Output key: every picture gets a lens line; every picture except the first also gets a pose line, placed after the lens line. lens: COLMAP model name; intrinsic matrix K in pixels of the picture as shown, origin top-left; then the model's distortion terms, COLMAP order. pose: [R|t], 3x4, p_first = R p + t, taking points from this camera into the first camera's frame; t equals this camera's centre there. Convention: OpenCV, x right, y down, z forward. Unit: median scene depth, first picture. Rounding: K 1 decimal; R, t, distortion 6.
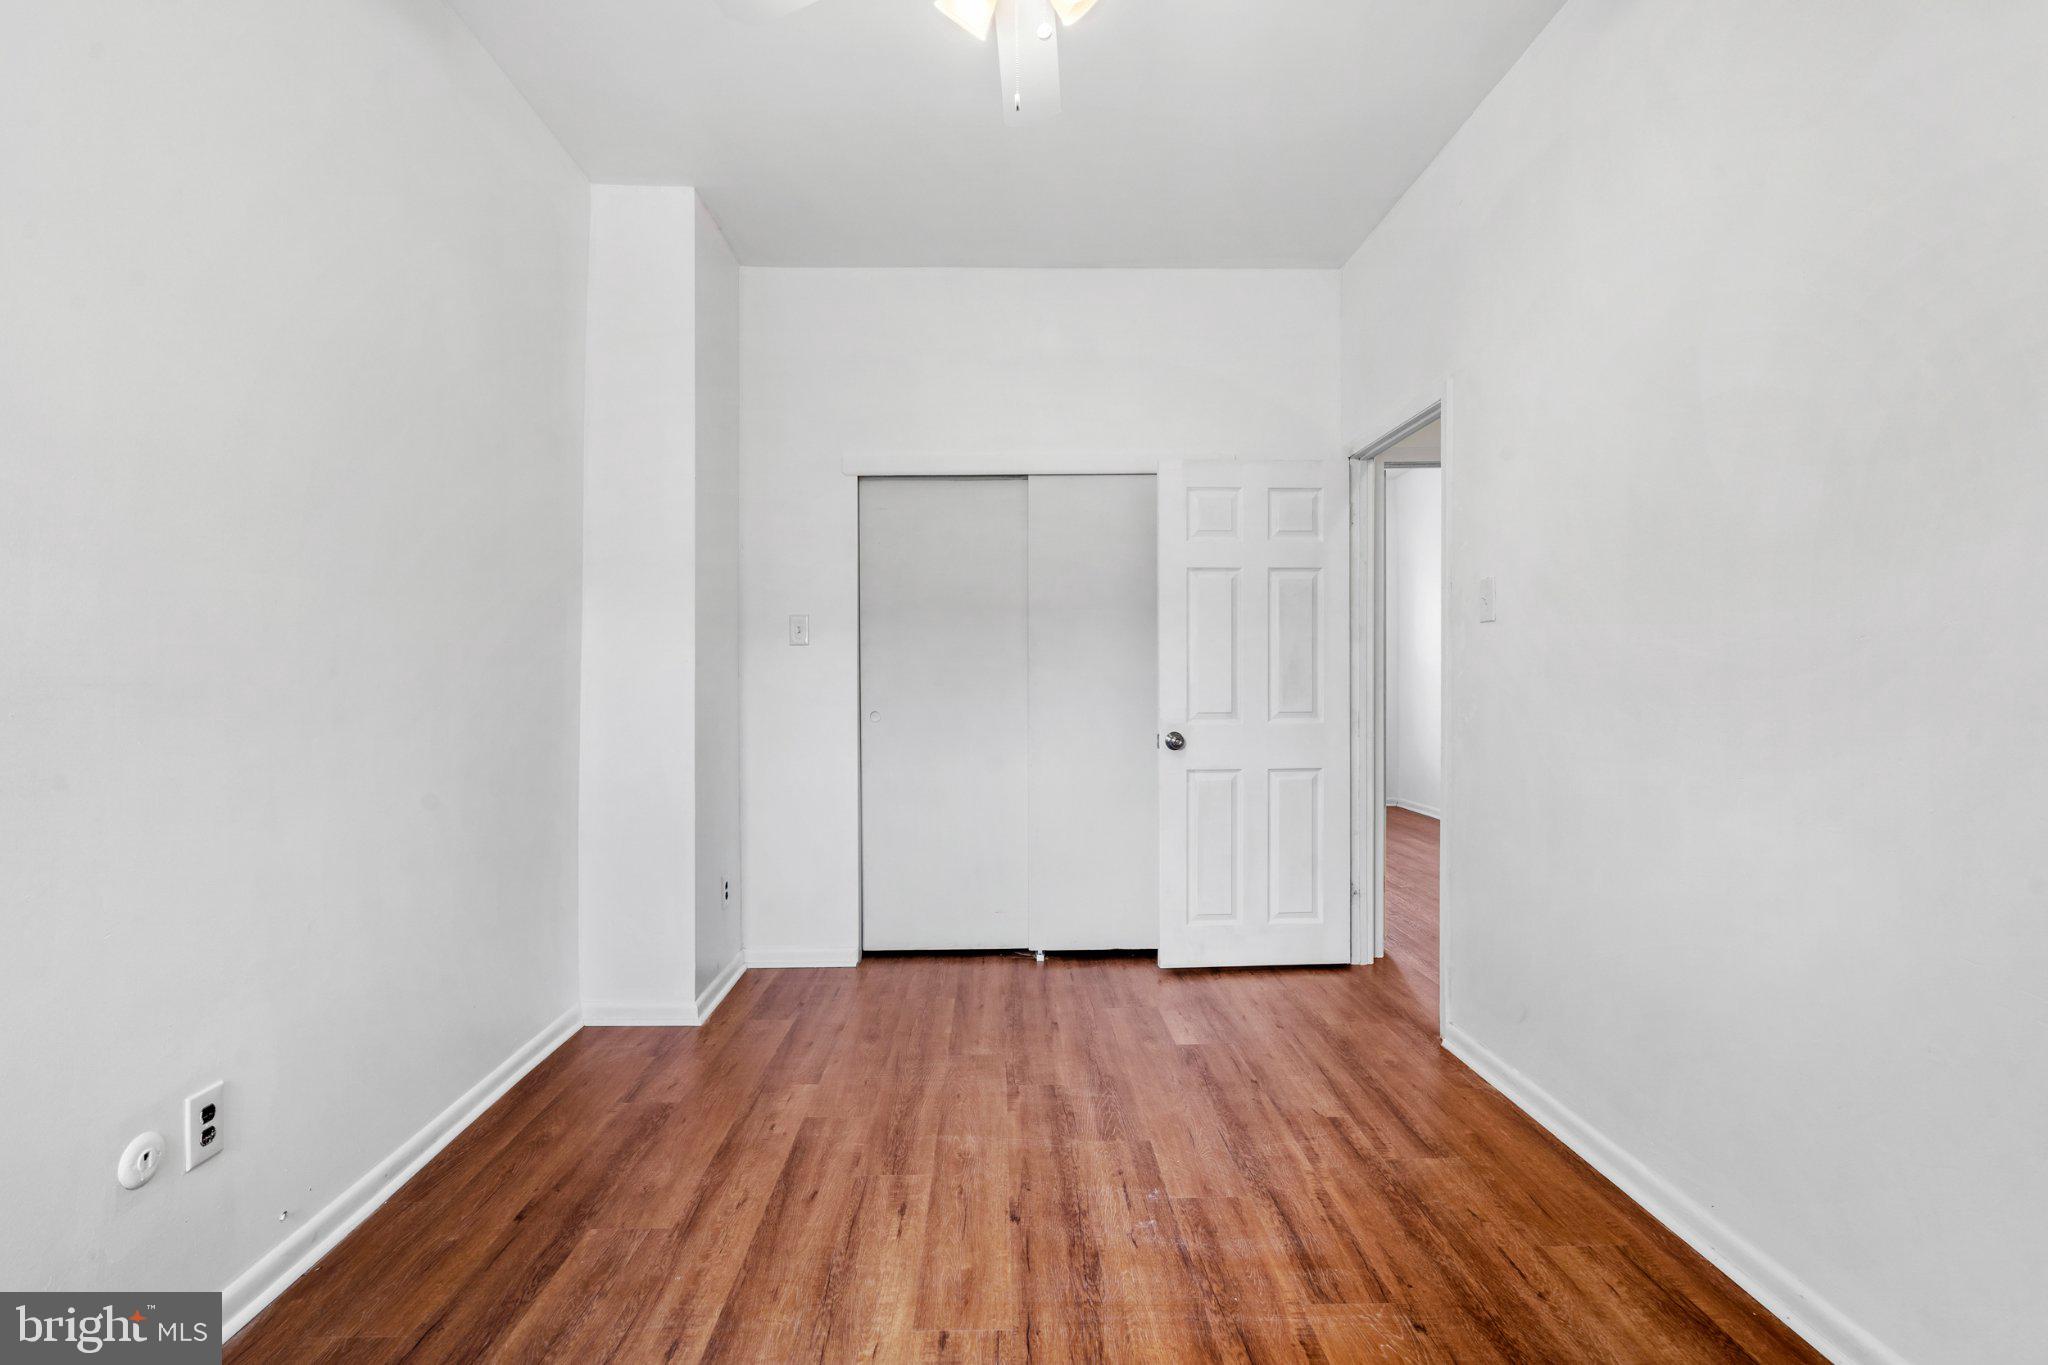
lens RADIAL K [[956.3, 0, 1020.7], [0, 956.3, 677.3], [0, 0, 1]] dist [0.004761, 0.001345]
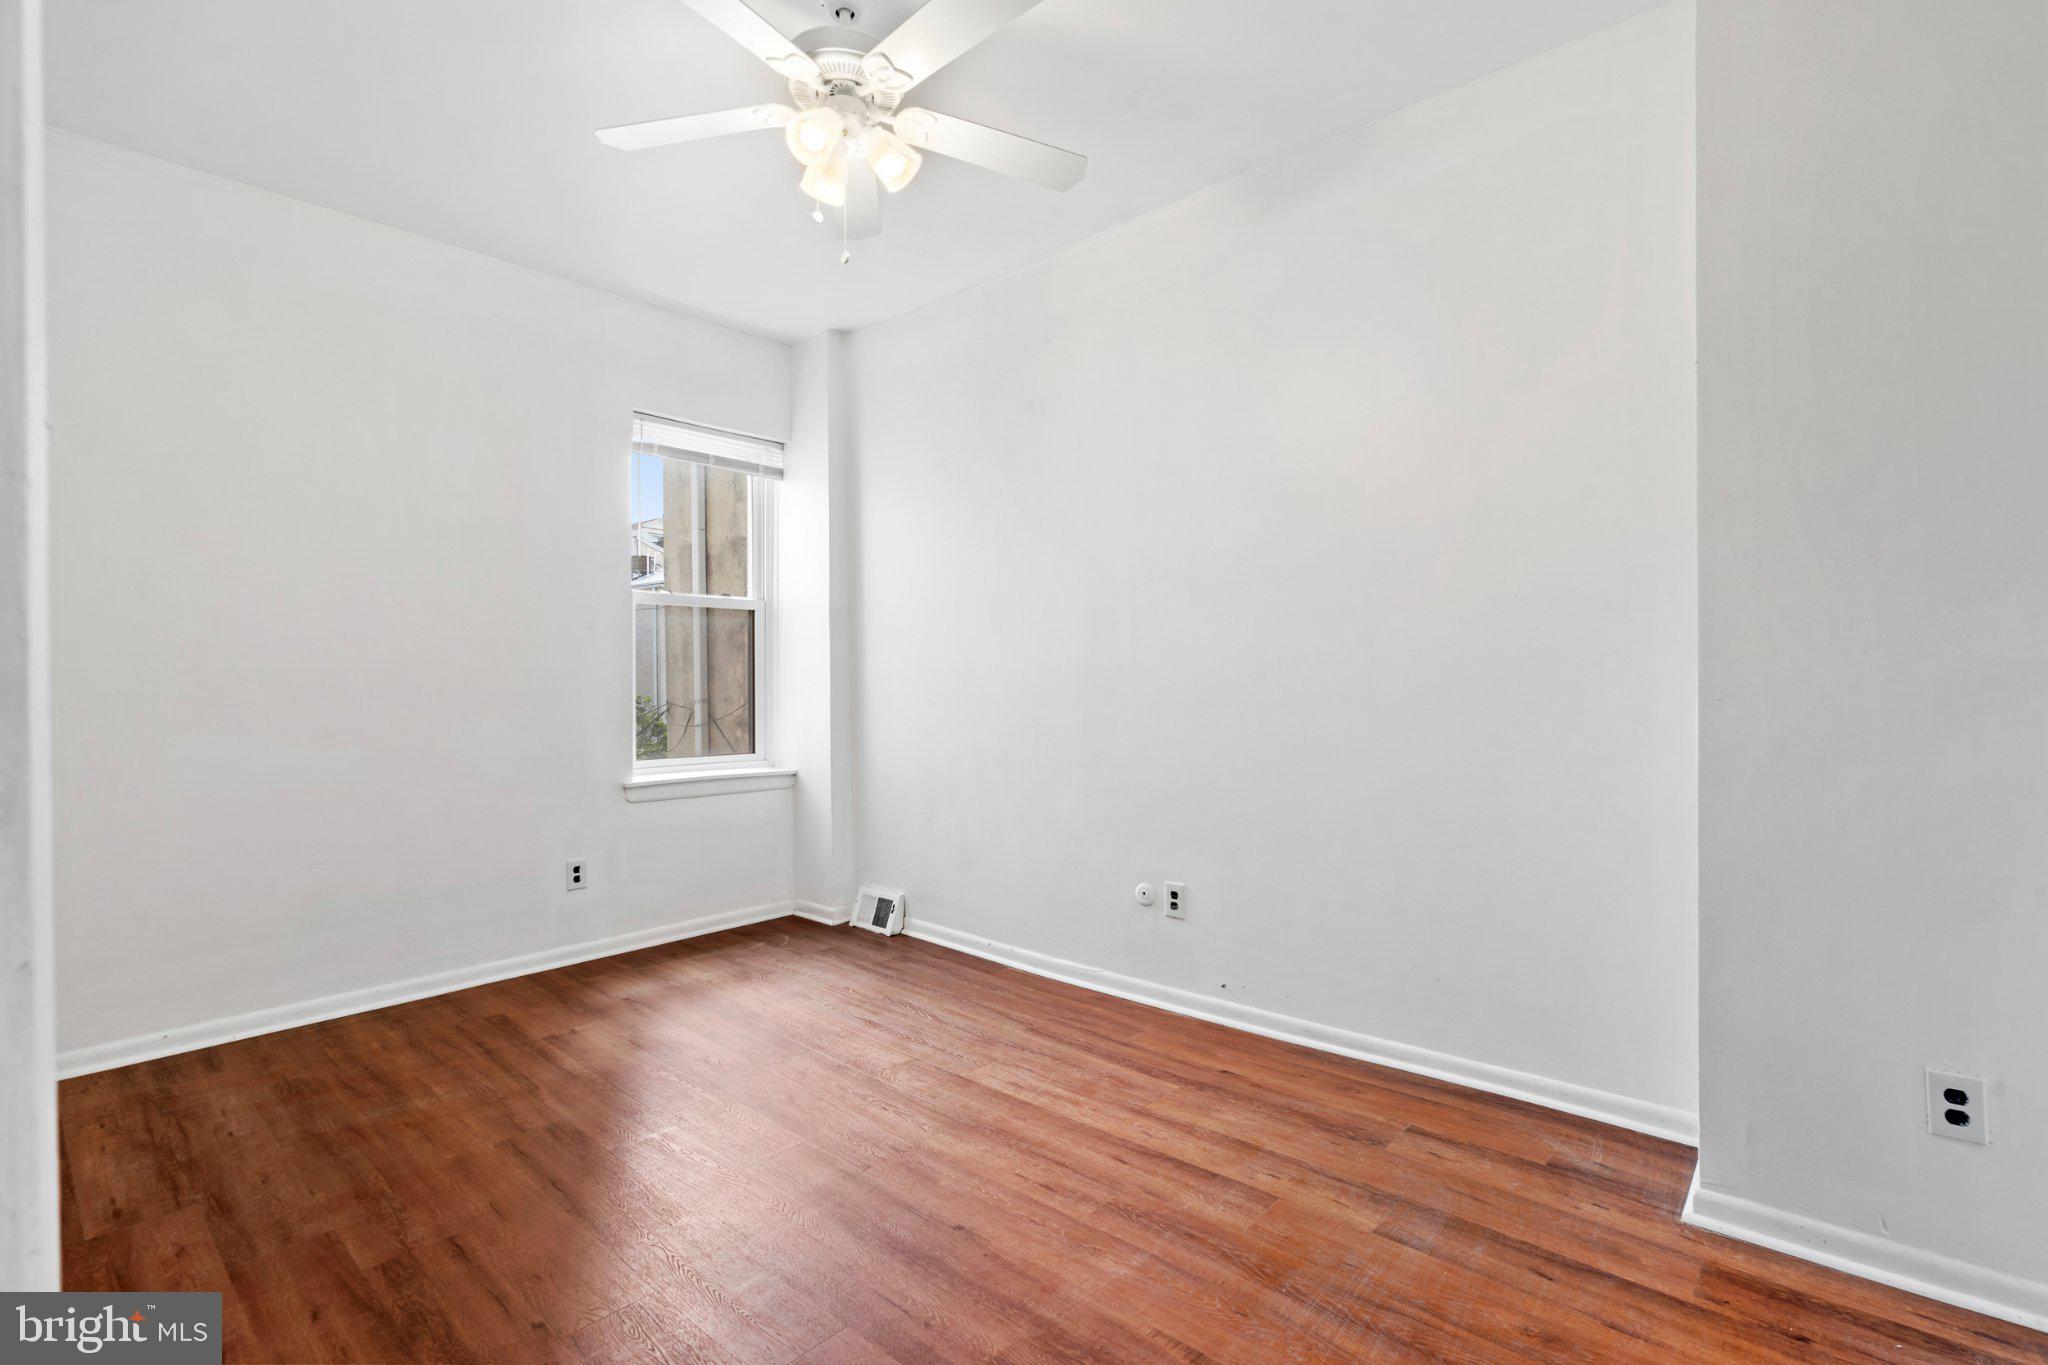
lens RADIAL K [[956.3, 0, 1012.8], [0, 956.3, 698.8], [0, 0, 1]] dist [0.004761, 0.001345]
pose [[-0.702057, 0.019499, -0.711854, 0.620729], [0.011229, 0.999804, 0.016312, 0.005060], [0.712033, 0.003459, -0.702138, 1.660252]]
